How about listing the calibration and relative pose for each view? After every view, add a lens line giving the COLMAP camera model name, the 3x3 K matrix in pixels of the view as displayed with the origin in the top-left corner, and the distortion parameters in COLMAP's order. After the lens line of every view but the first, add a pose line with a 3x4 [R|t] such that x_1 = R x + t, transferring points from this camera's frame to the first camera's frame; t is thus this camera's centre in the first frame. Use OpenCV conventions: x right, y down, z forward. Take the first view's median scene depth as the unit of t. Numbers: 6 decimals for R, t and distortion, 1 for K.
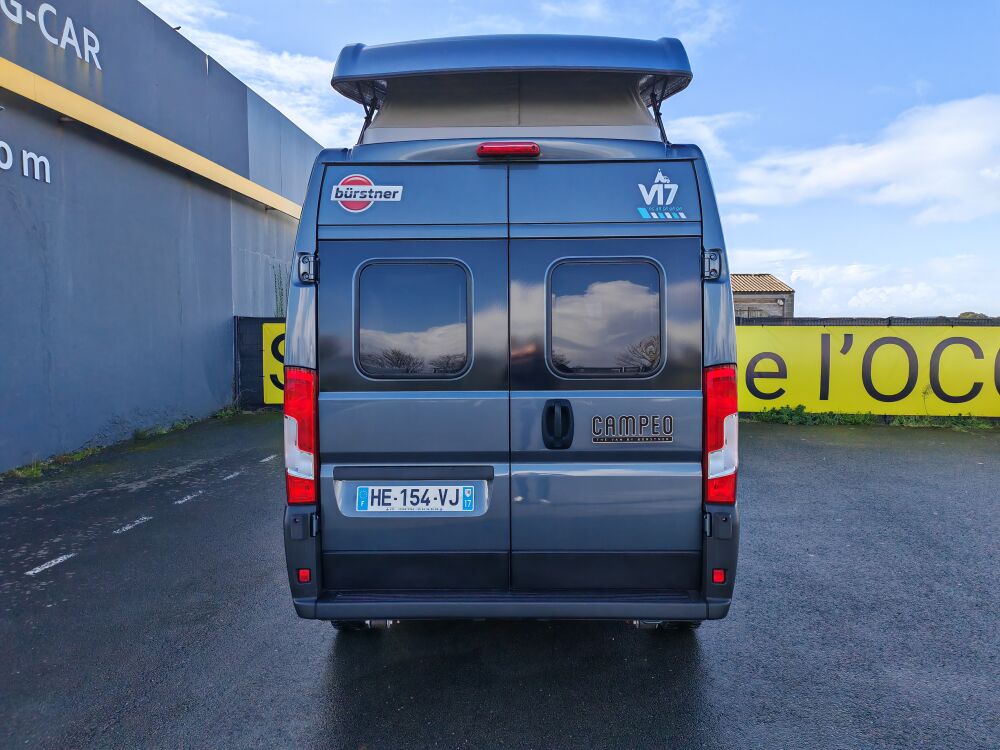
lens RADIAL K [[718.7, 0, 513.5], [0, 718.7, 368.5], [0, 0, 1]] dist [0.066576, -0.053976]
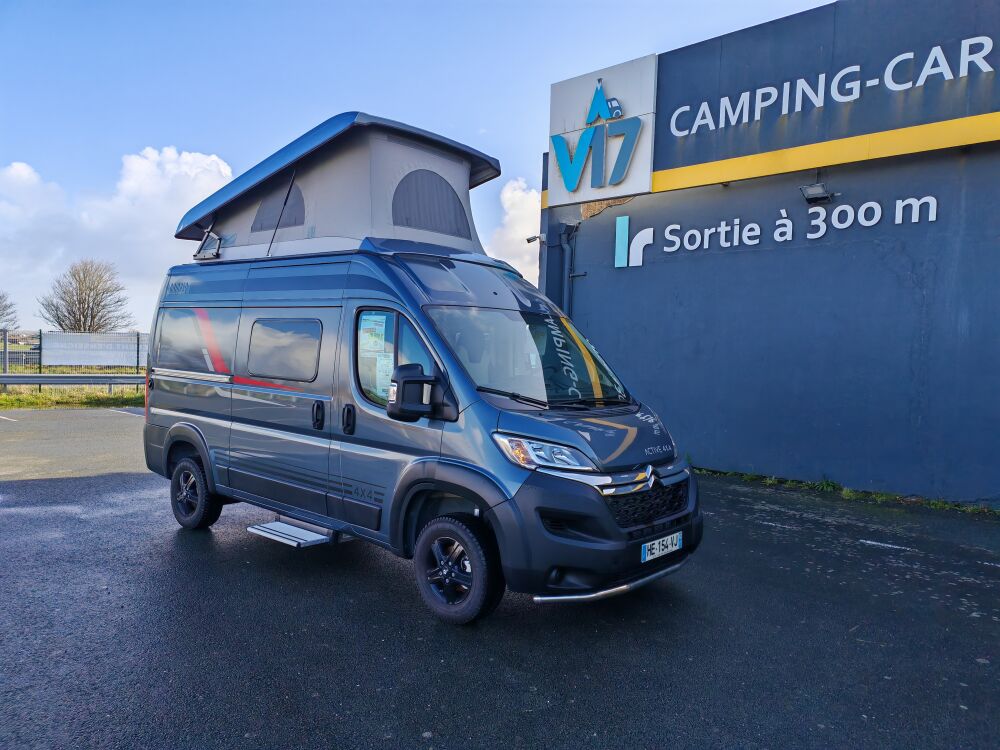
lens RADIAL K [[718.7, 0, 500.9], [0, 718.7, 372.6], [0, 0, 1]] dist [0.066576, -0.053976]
pose [[-0.634662, -0.003804, -0.772780, 0.457378], [-0.073019, 0.995809, 0.055067, -0.056008], [0.769332, 0.091377, -0.632280, 1.097757]]
